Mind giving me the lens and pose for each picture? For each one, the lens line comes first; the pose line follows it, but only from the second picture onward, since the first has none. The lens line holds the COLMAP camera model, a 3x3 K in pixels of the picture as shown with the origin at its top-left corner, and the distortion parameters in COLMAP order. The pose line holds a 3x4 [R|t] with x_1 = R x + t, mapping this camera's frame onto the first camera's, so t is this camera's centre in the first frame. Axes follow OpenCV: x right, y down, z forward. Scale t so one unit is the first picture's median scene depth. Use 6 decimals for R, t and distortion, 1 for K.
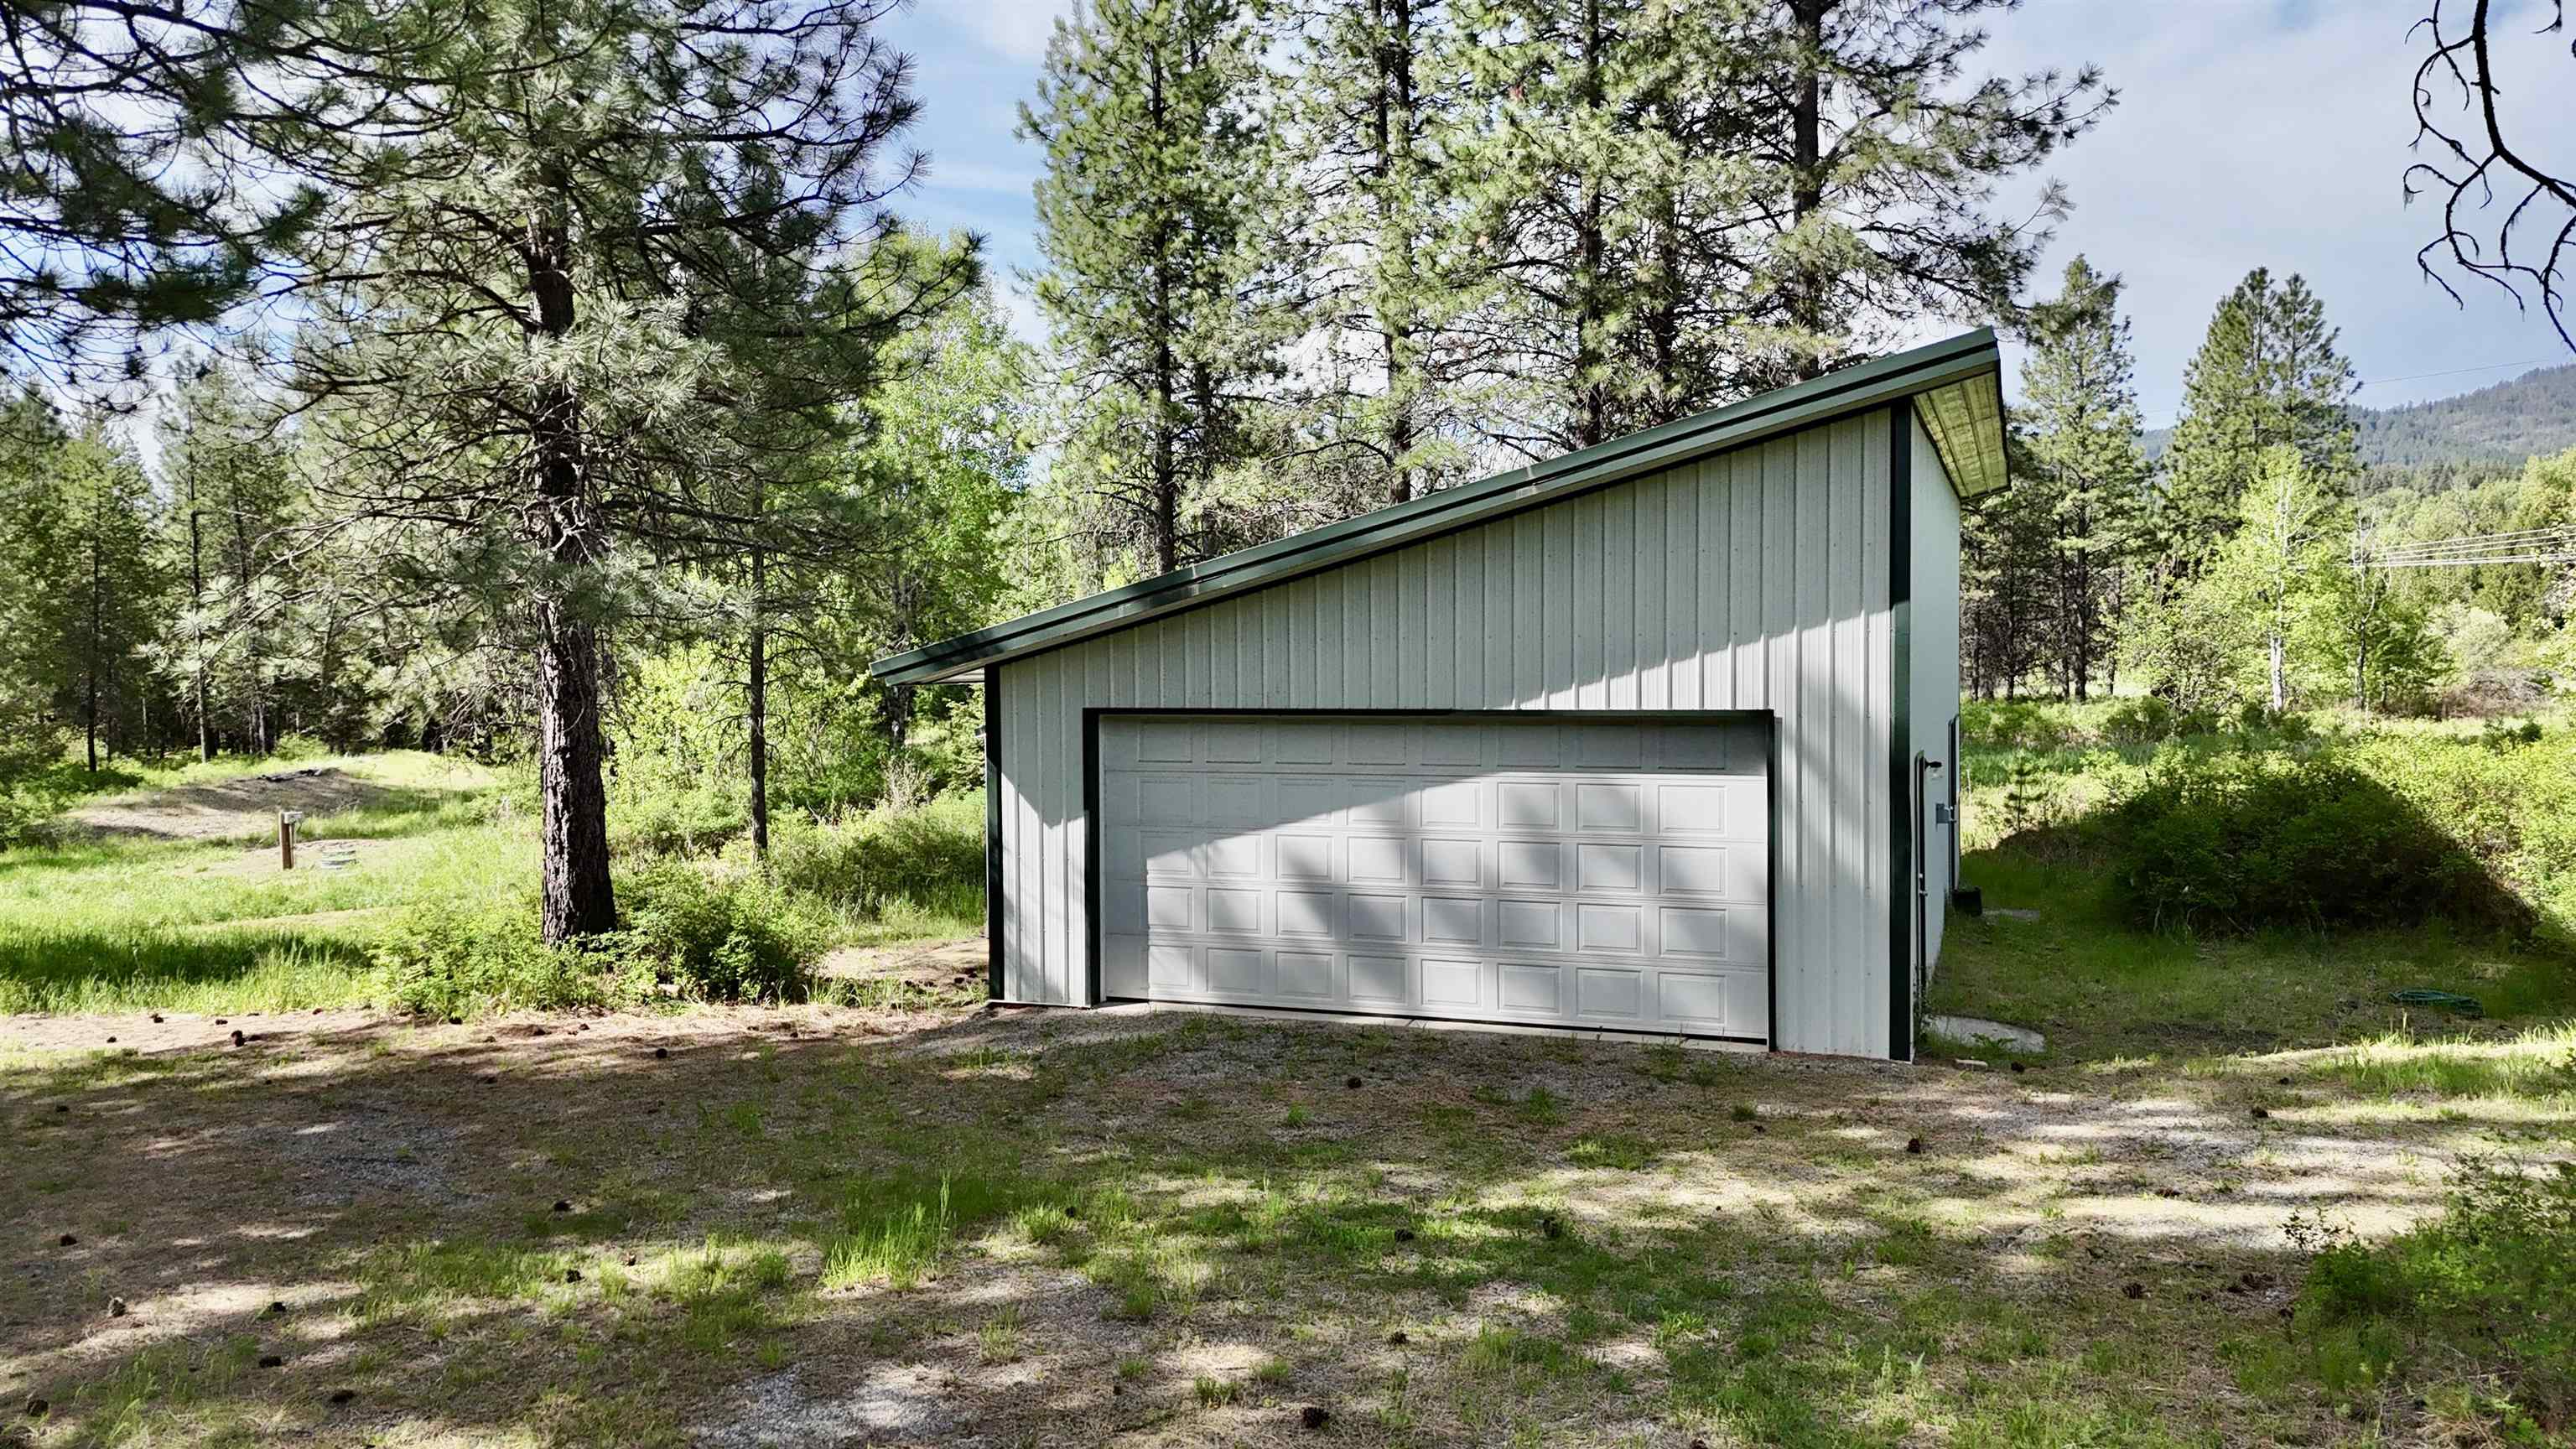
lens RADIAL K [[1895.6, 0, 1299.5], [0, 1895.6, 724.9], [0, 0, 1]] dist [0.098405, -0.118736]
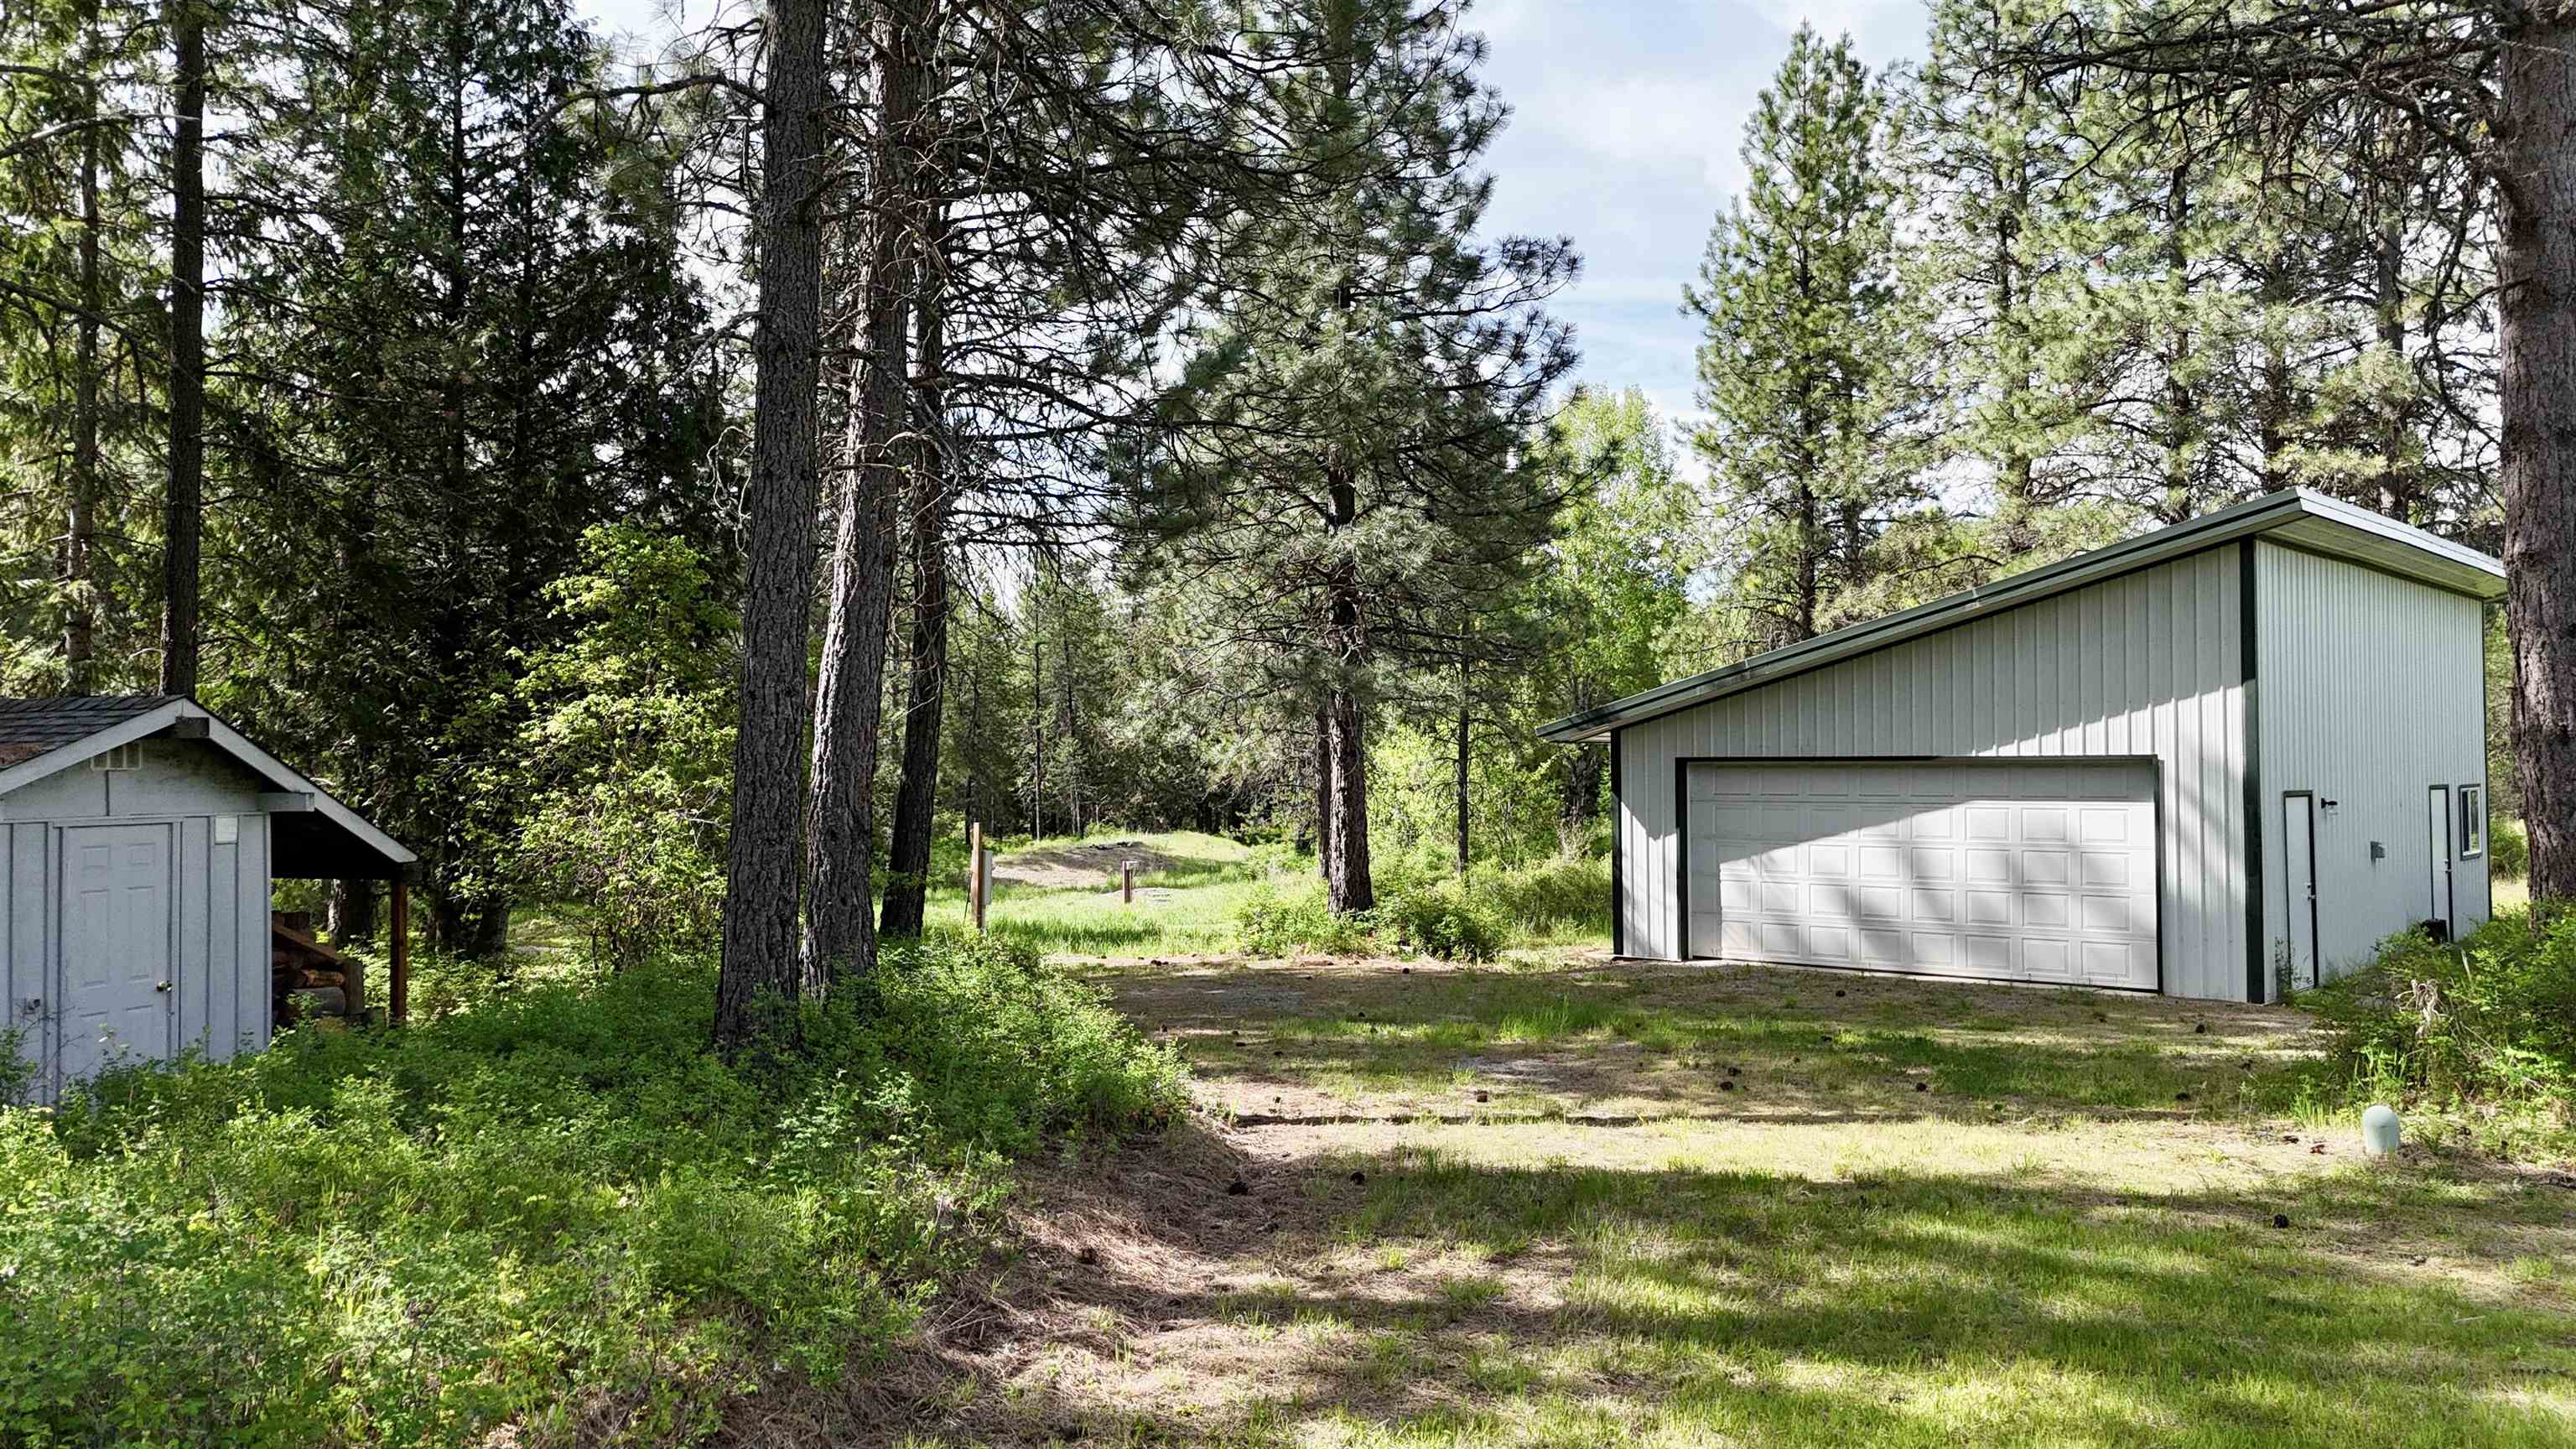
lens RADIAL K [[1897.8, 0, 1232.4], [0, 1897.8, 752.9], [0, 0, 1]] dist [-0.005363, -0.003141]
pose [[0.922608, 0.003442, -0.385723, 0.089363], [-0.020646, 0.998967, -0.040469, 0.034923], [0.385185, 0.045301, 0.921727, -0.324476]]
